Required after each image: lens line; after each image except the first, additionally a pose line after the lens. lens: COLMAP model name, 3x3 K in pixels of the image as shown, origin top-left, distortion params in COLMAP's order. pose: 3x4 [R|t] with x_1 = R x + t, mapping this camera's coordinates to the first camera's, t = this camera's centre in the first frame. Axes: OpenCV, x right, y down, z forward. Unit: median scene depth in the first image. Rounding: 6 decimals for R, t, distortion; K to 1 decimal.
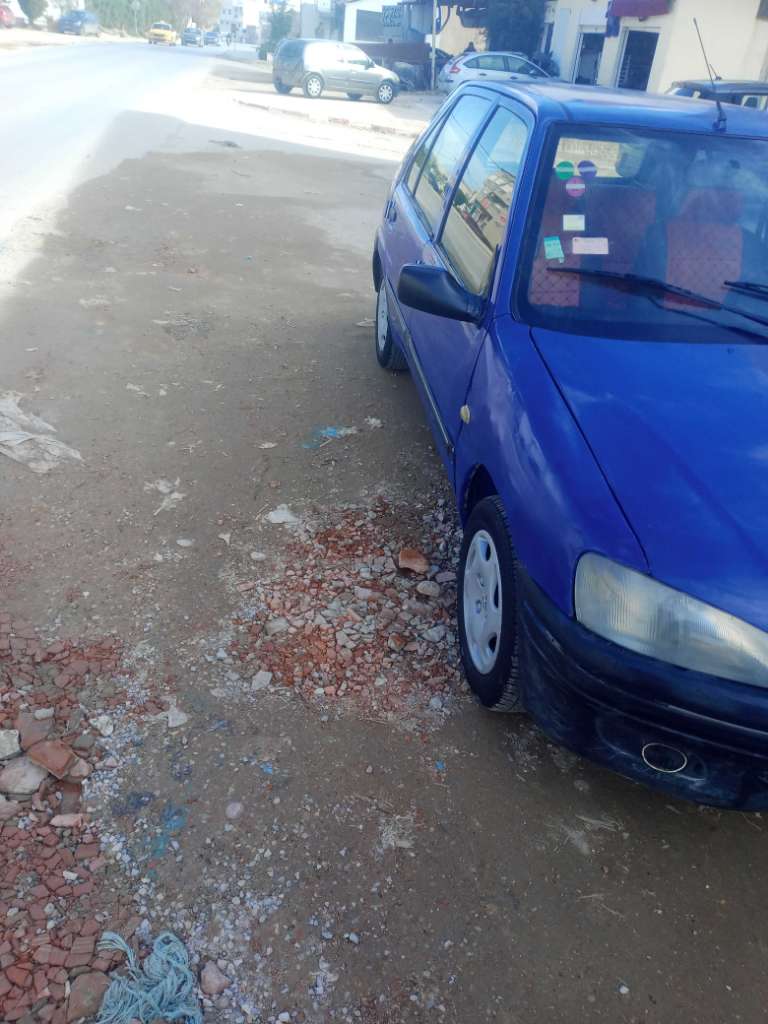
lens RADIAL K [[829.9, 0, 384.0], [0, 829.9, 512.0], [0, 0, 1]] dist [0.064433, -0.076770]
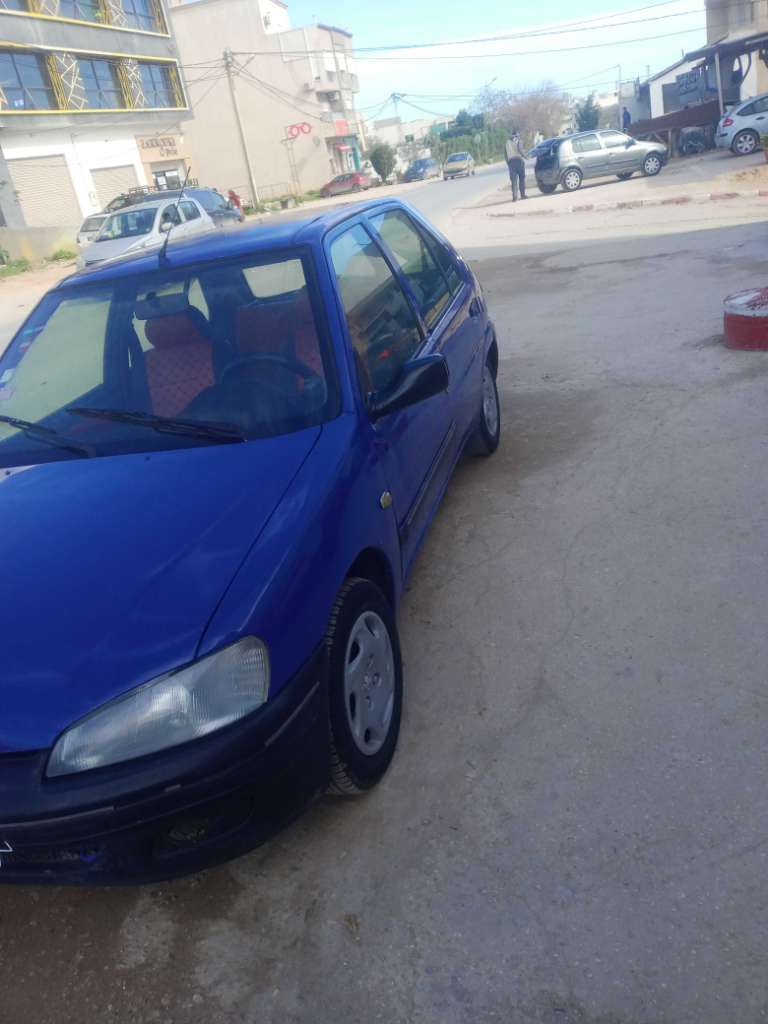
lens RADIAL K [[820.5, 0, 412.3], [0, 820.5, 558.3], [0, 0, 1]] dist [0.003550, -0.008556]
pose [[0.903799, -0.067408, -0.422614, 0.121179], [0.048870, 0.997314, -0.054561, 0.001611], [0.425157, 0.028659, 0.904666, 0.017435]]
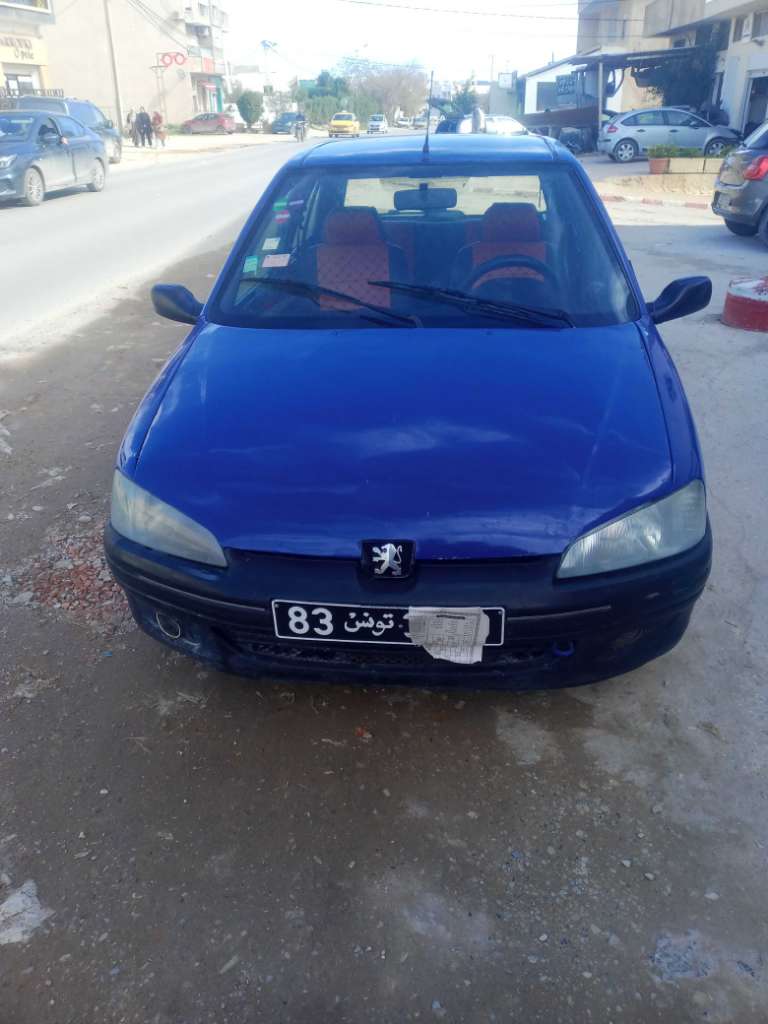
lens RADIAL K [[843.1, 0, 384.0], [0, 843.1, 512.0], [0, 0, 1]] dist [0.005108, 0.015110]
pose [[0.969765, 0.008157, -0.243903, 0.069992], [-0.026668, 0.996998, -0.072691, 0.014403], [0.242578, 0.076997, 0.967072, -0.015484]]
